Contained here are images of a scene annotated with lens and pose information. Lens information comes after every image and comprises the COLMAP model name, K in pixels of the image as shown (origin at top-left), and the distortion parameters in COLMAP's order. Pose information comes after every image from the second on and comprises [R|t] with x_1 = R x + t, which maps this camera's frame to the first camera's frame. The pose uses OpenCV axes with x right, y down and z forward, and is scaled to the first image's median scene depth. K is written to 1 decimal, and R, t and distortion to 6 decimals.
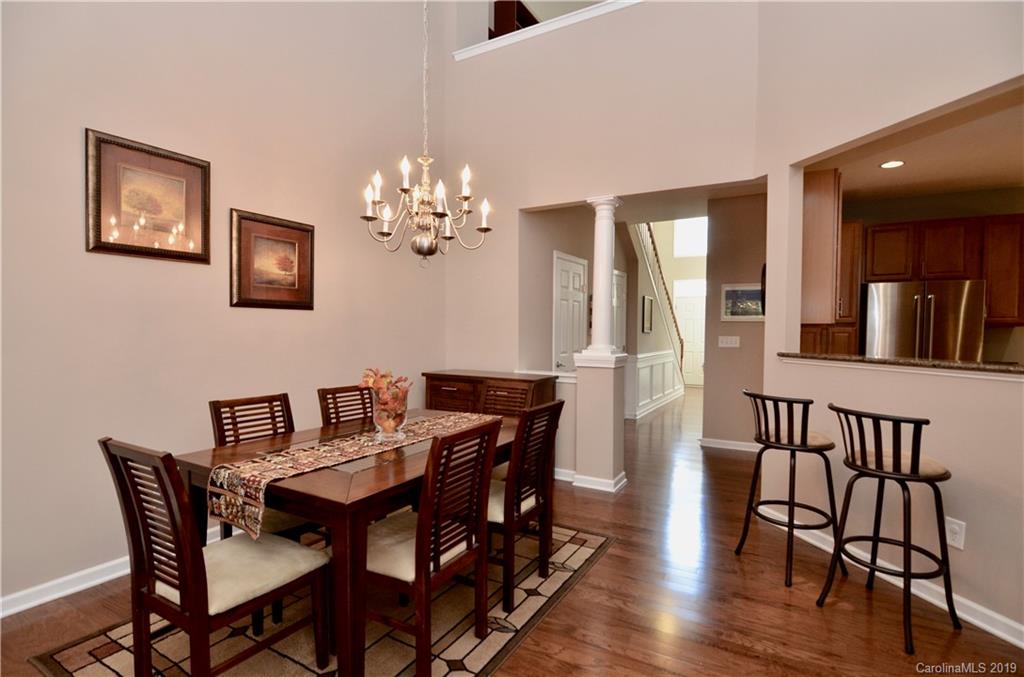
lens RADIAL K [[496.0, 0, 516.1], [0, 496.0, 347.8], [0, 0, 1]] dist [-0.005428, -0.009150]
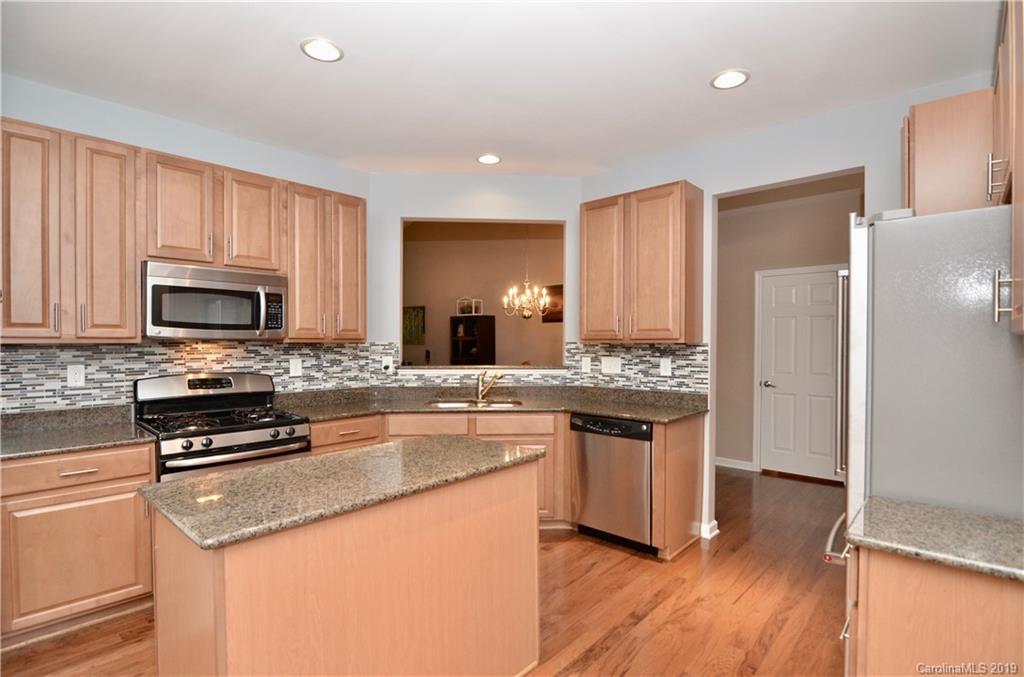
lens RADIAL K [[496.0, 0, 516.1], [0, 496.0, 347.8], [0, 0, 1]] dist [-0.005428, -0.009150]
pose [[-0.220027, 0.003125, -0.975489, 2.034386], [-0.039311, 0.999154, 0.012068, -0.044438], [0.974701, 0.041002, -0.219718, 1.261590]]
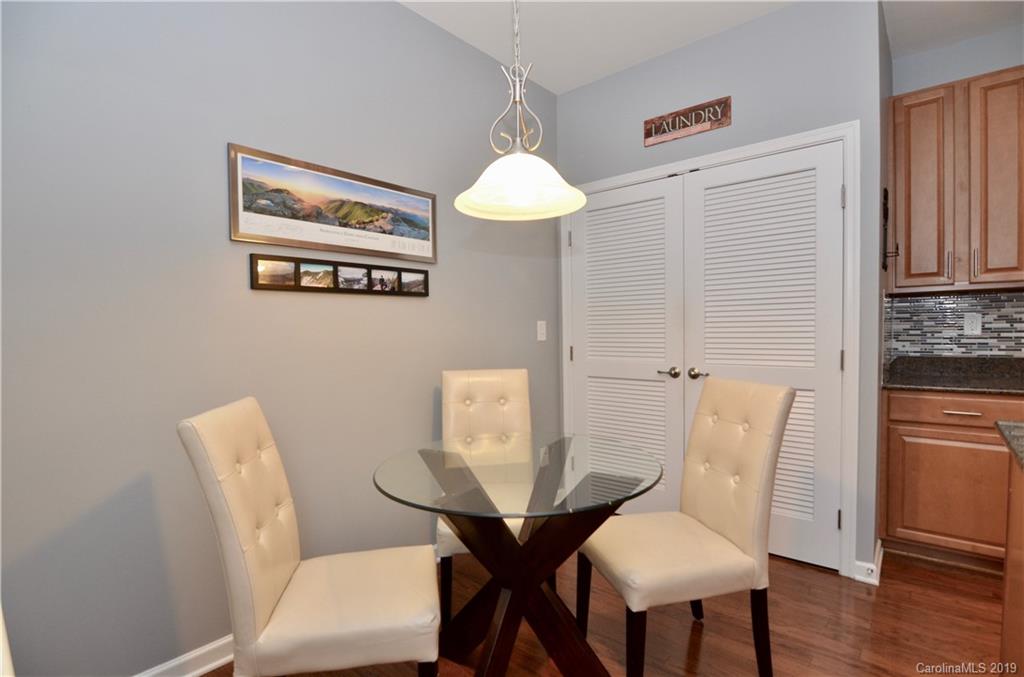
lens RADIAL K [[496.0, 0, 516.1], [0, 496.0, 347.8], [0, 0, 1]] dist [-0.005428, -0.009150]
pose [[-0.981446, 0.001156, 0.191734, 1.983777], [0.015781, 0.997076, 0.074764, 0.012640], [-0.191087, 0.076402, -0.978595, 1.325814]]
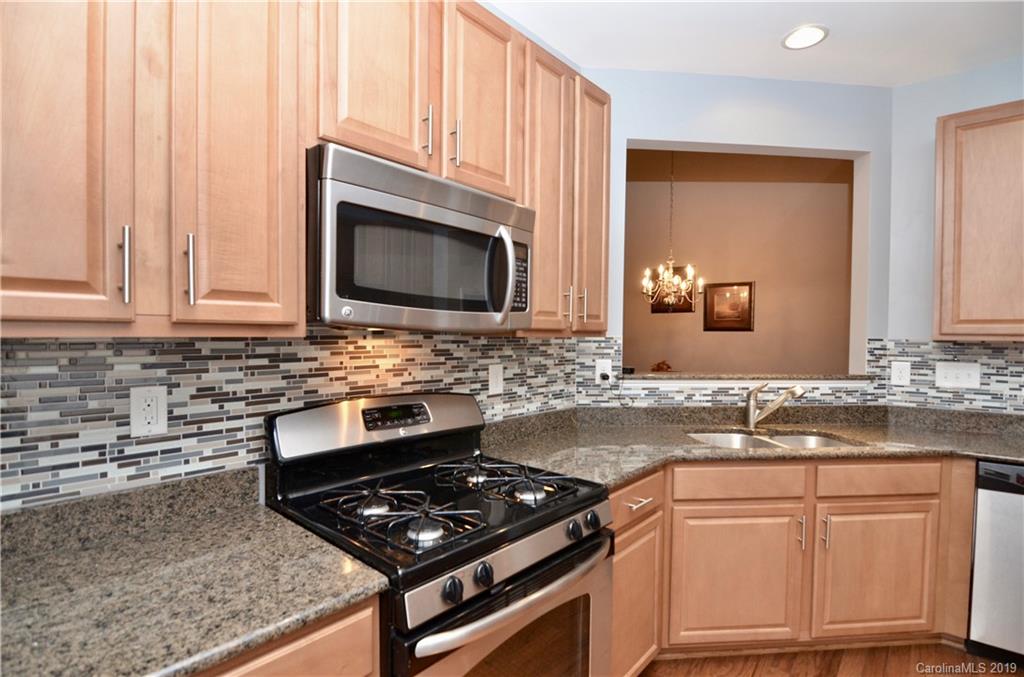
lens RADIAL K [[496.0, 0, 516.1], [0, 496.0, 347.8], [0, 0, 1]] dist [-0.005428, -0.009150]
pose [[-0.195960, 0.014212, -0.980509, 1.657098], [-0.046126, 0.998655, 0.023693, -0.023722], [0.979526, 0.049870, -0.195041, 0.631253]]
